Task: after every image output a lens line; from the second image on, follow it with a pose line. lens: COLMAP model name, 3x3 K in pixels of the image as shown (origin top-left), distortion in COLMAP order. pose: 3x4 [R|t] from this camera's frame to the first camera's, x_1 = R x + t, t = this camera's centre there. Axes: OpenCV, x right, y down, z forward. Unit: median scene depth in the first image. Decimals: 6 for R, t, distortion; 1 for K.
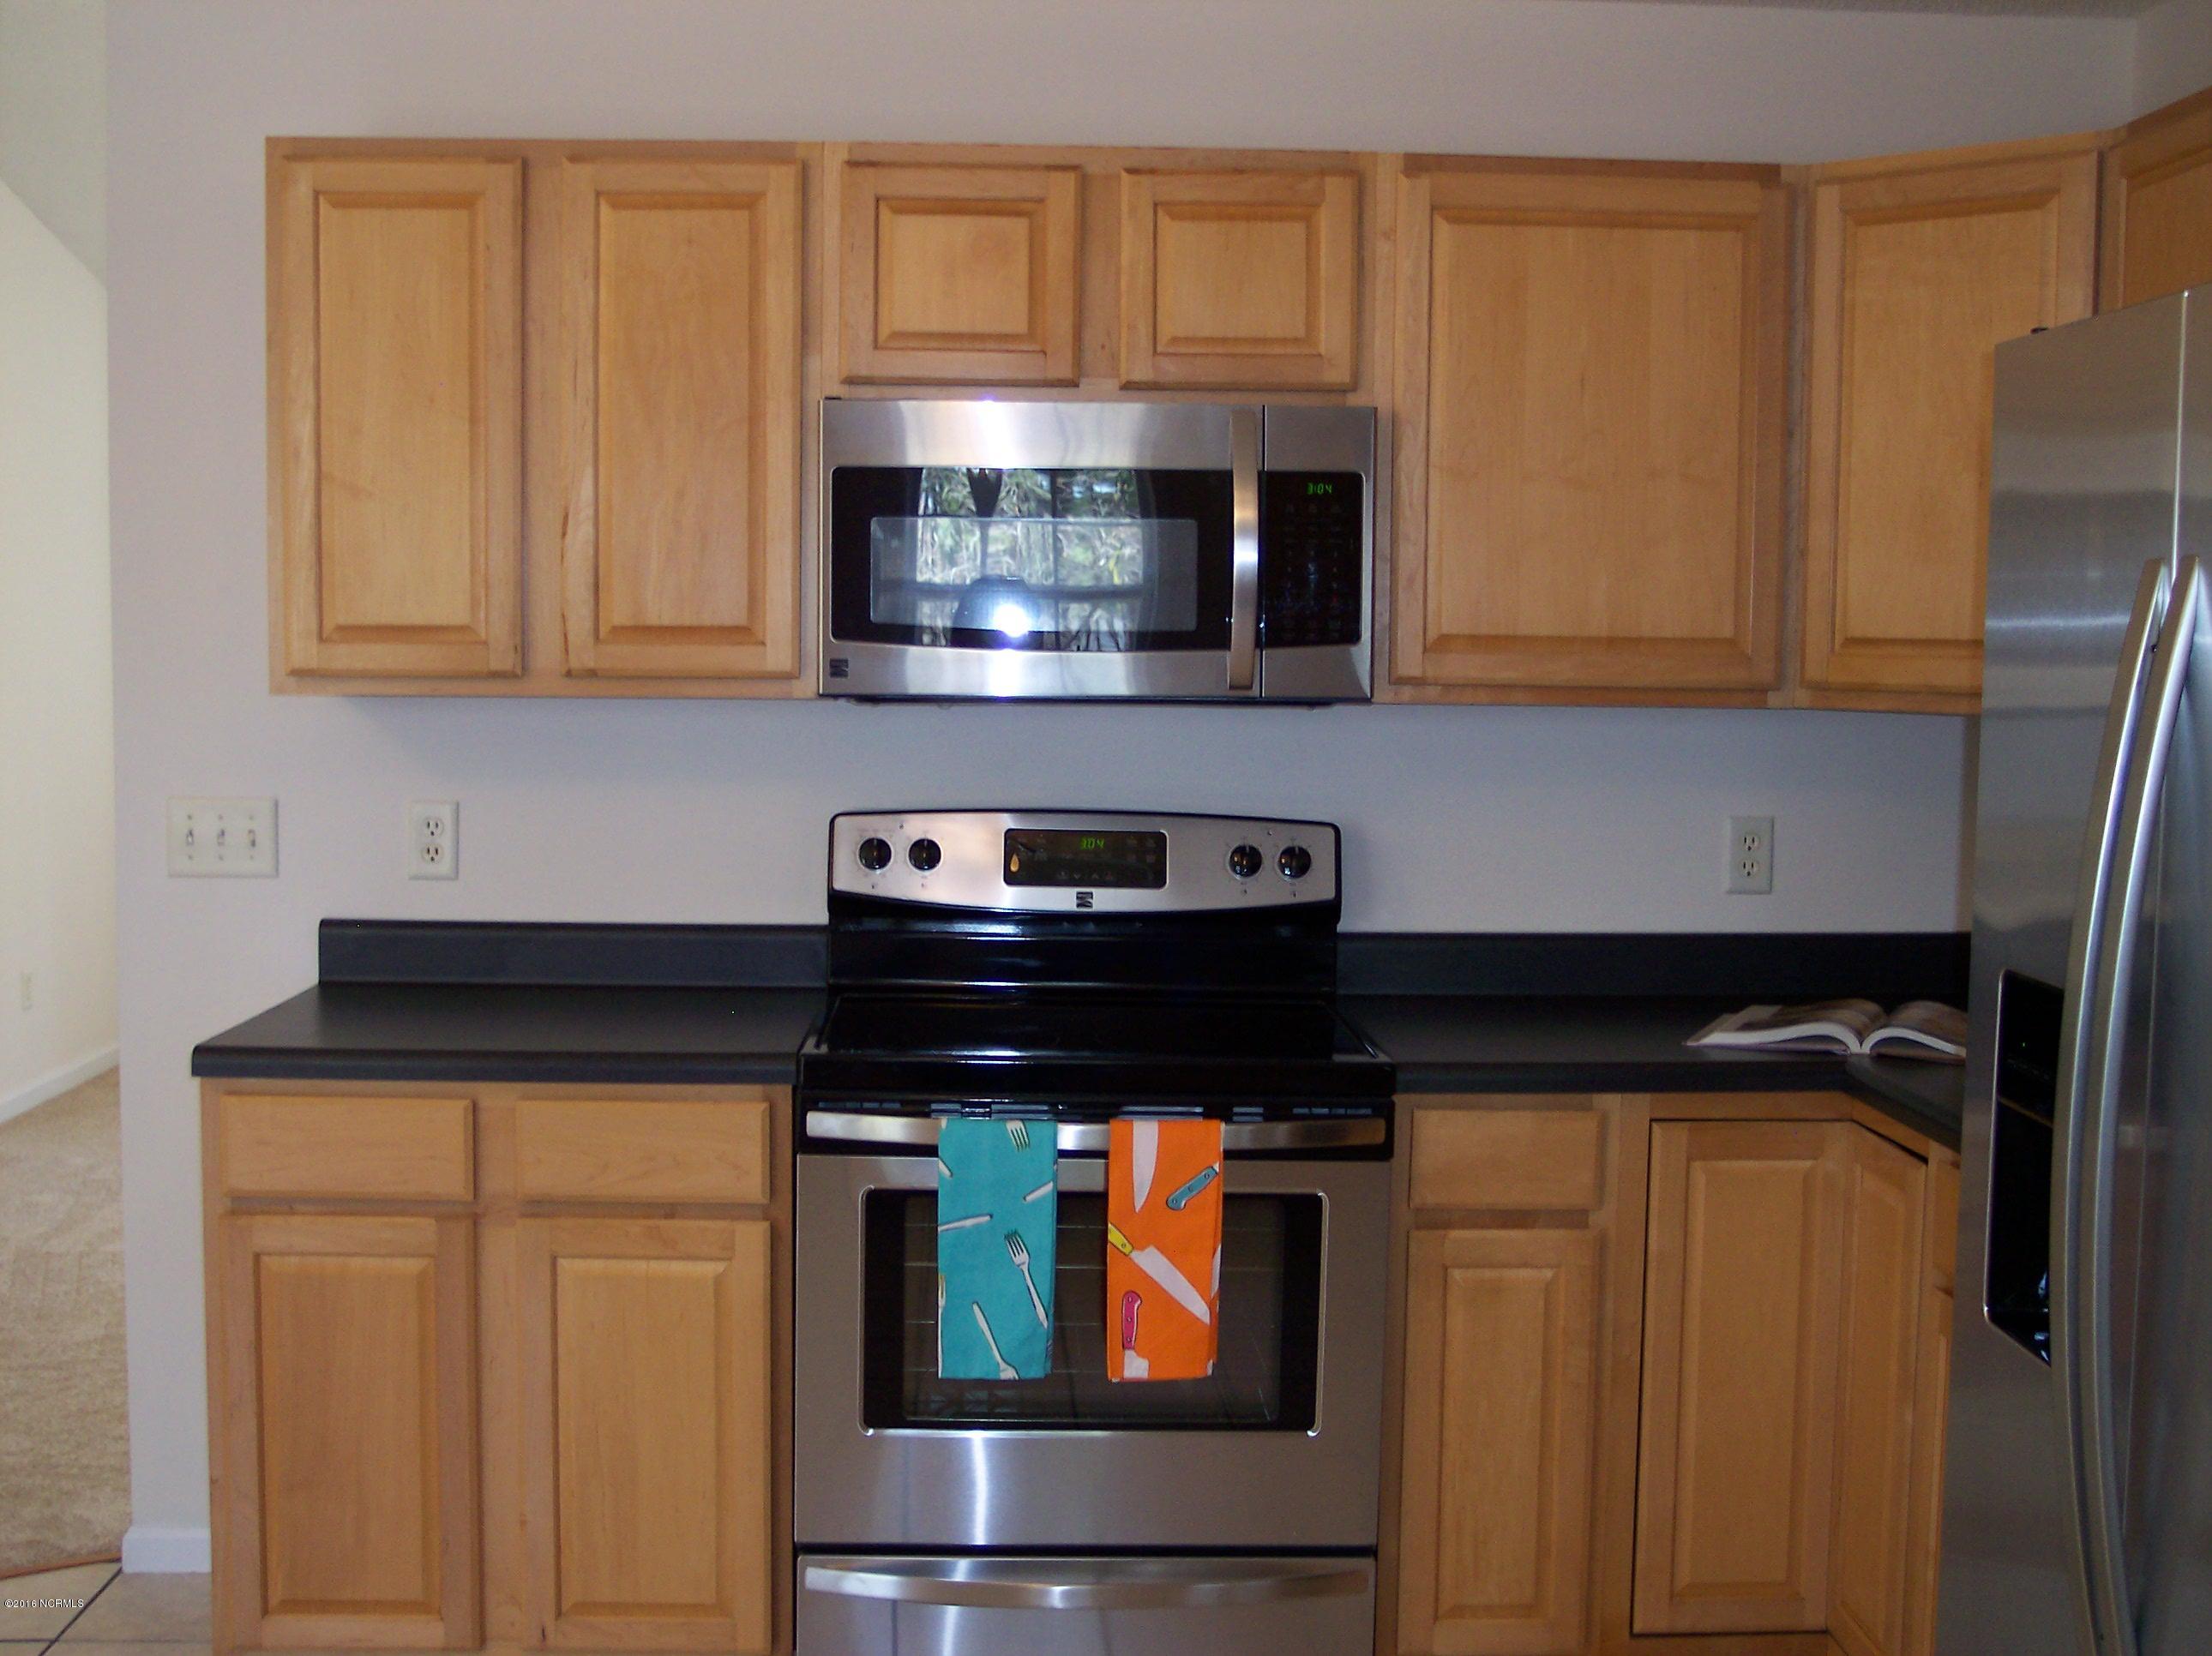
lens RADIAL K [[2531.4, 0, 1106.0], [0, 2531.4, 828.0], [0, 0, 1]] dist [-0.152841, 0.269726]
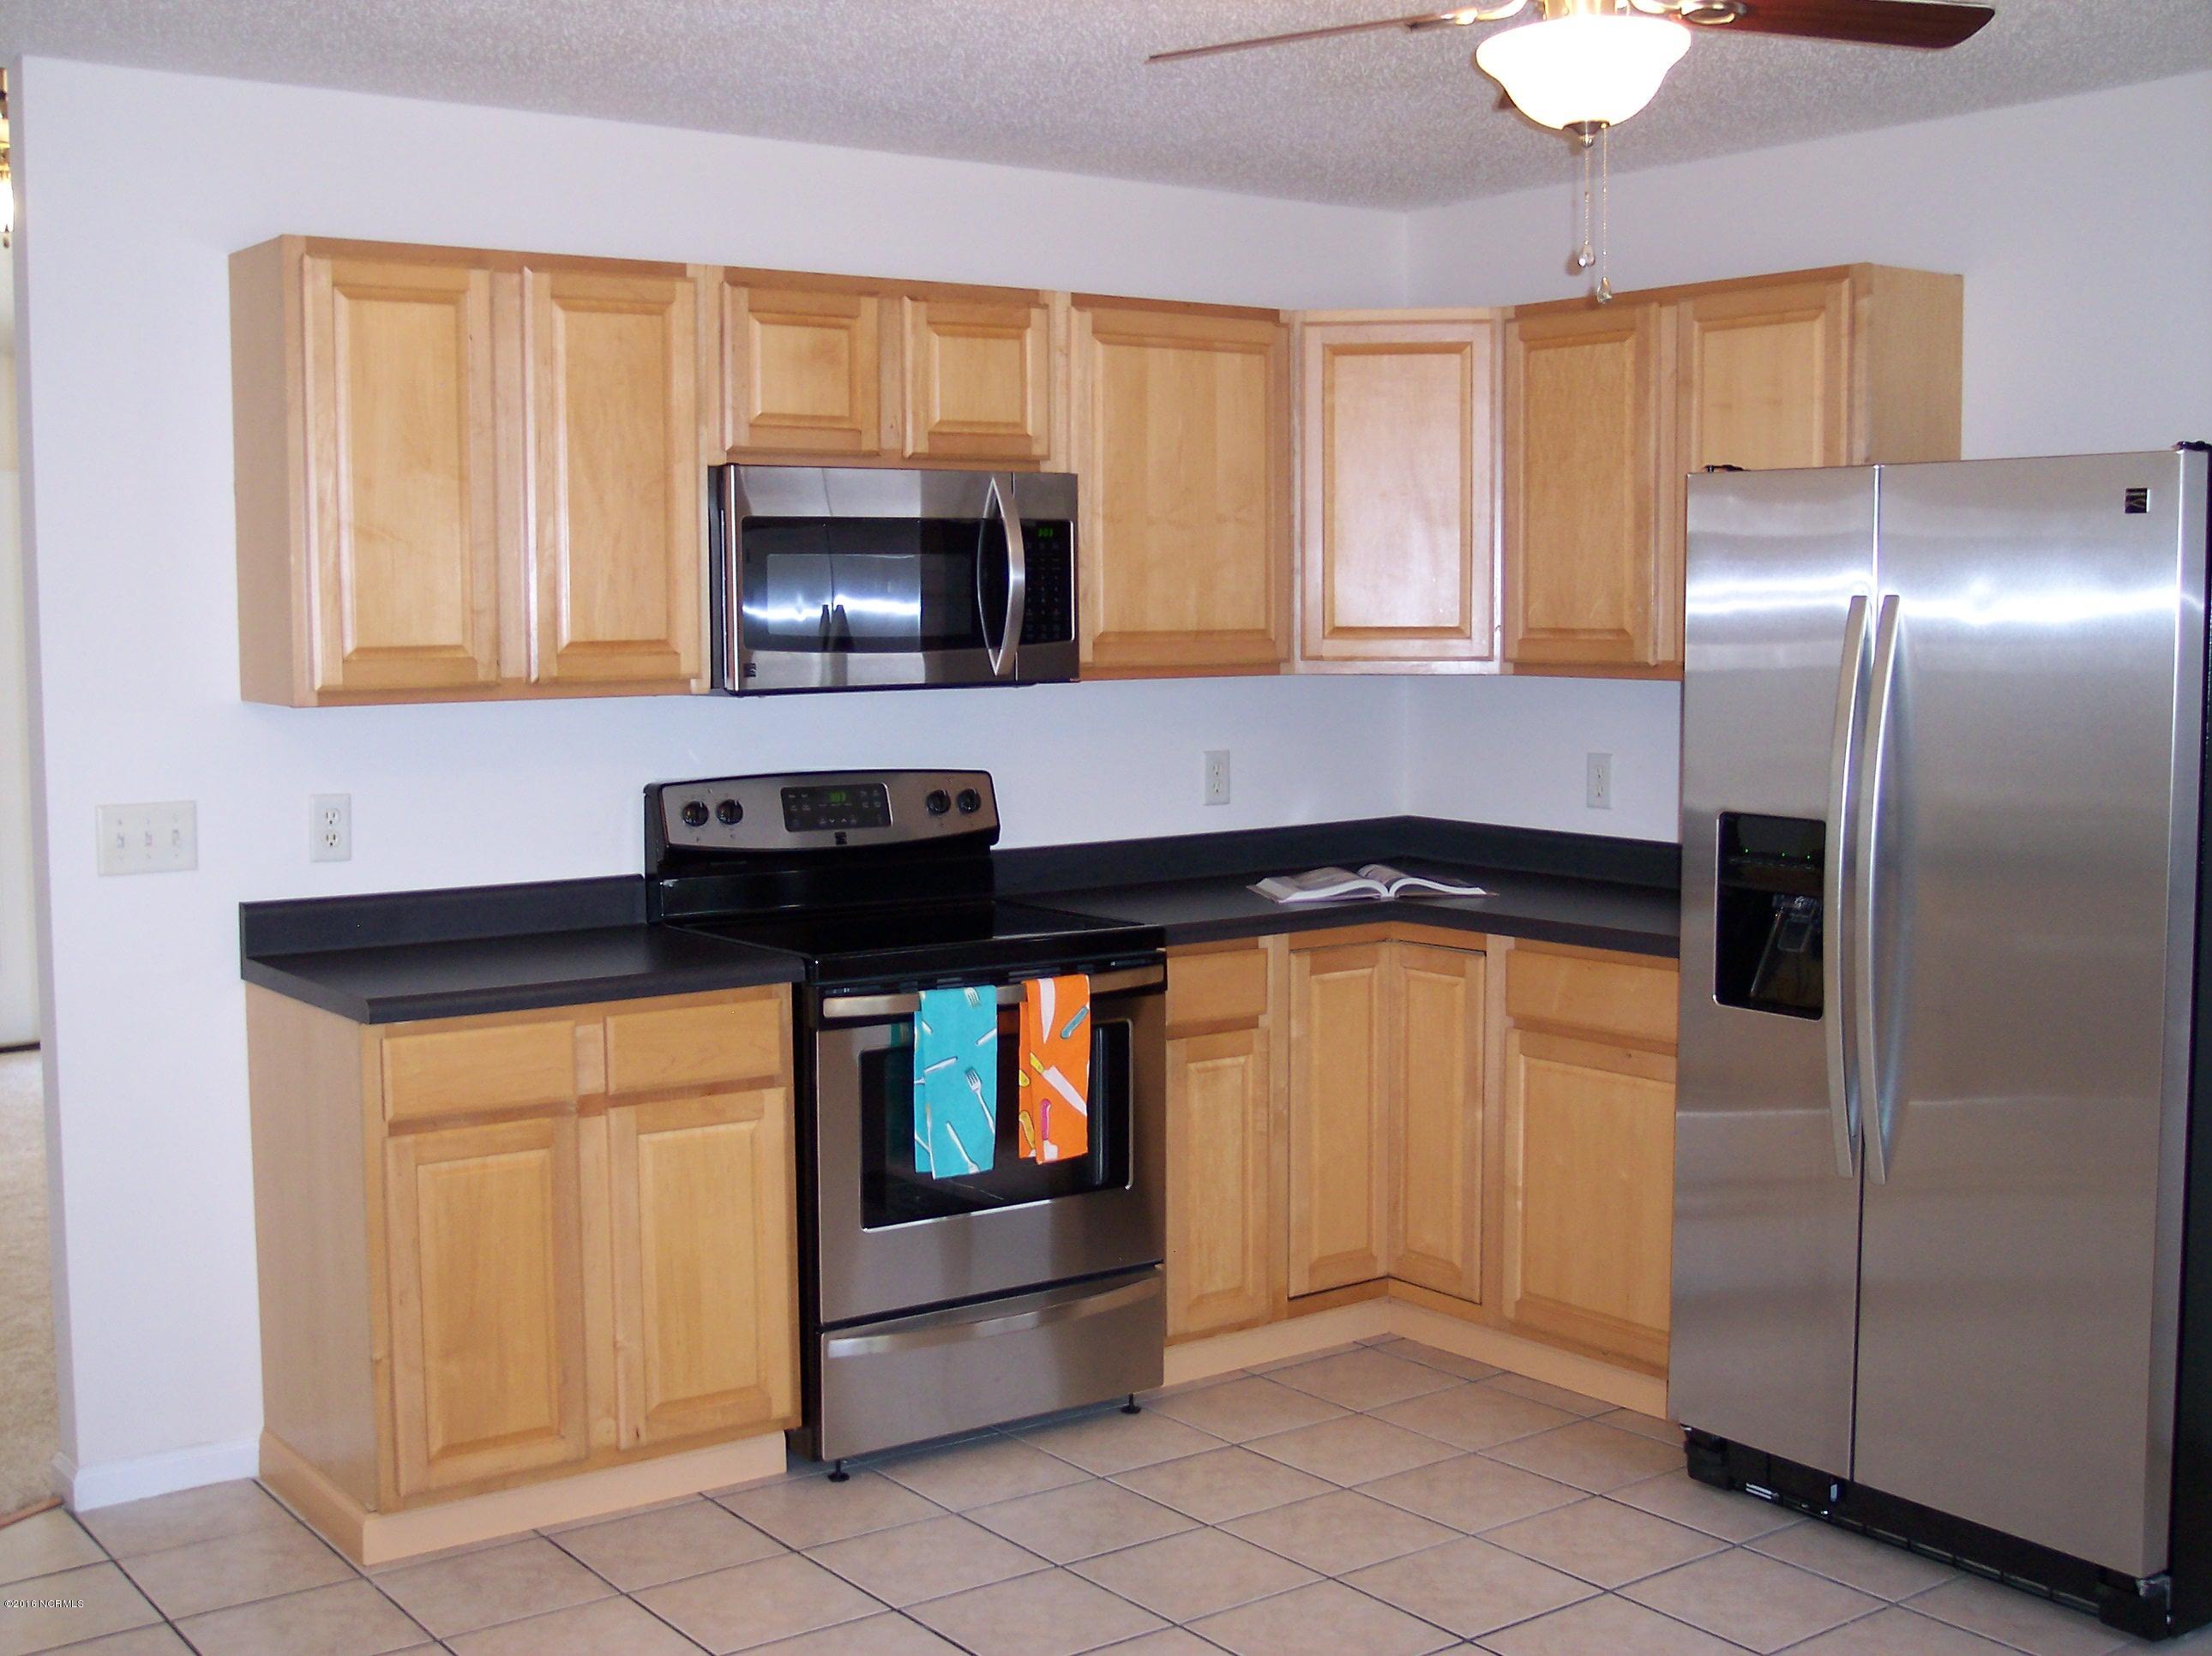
lens RADIAL K [[2531.4, 0, 1106.0], [0, 2531.4, 828.0], [0, 0, 1]] dist [-0.152841, 0.269726]
pose [[0.830973, -0.067347, 0.552221, -0.675307], [0.059953, 0.997705, 0.031462, -0.011370], [-0.553073, 0.006963, 0.833104, -0.193962]]
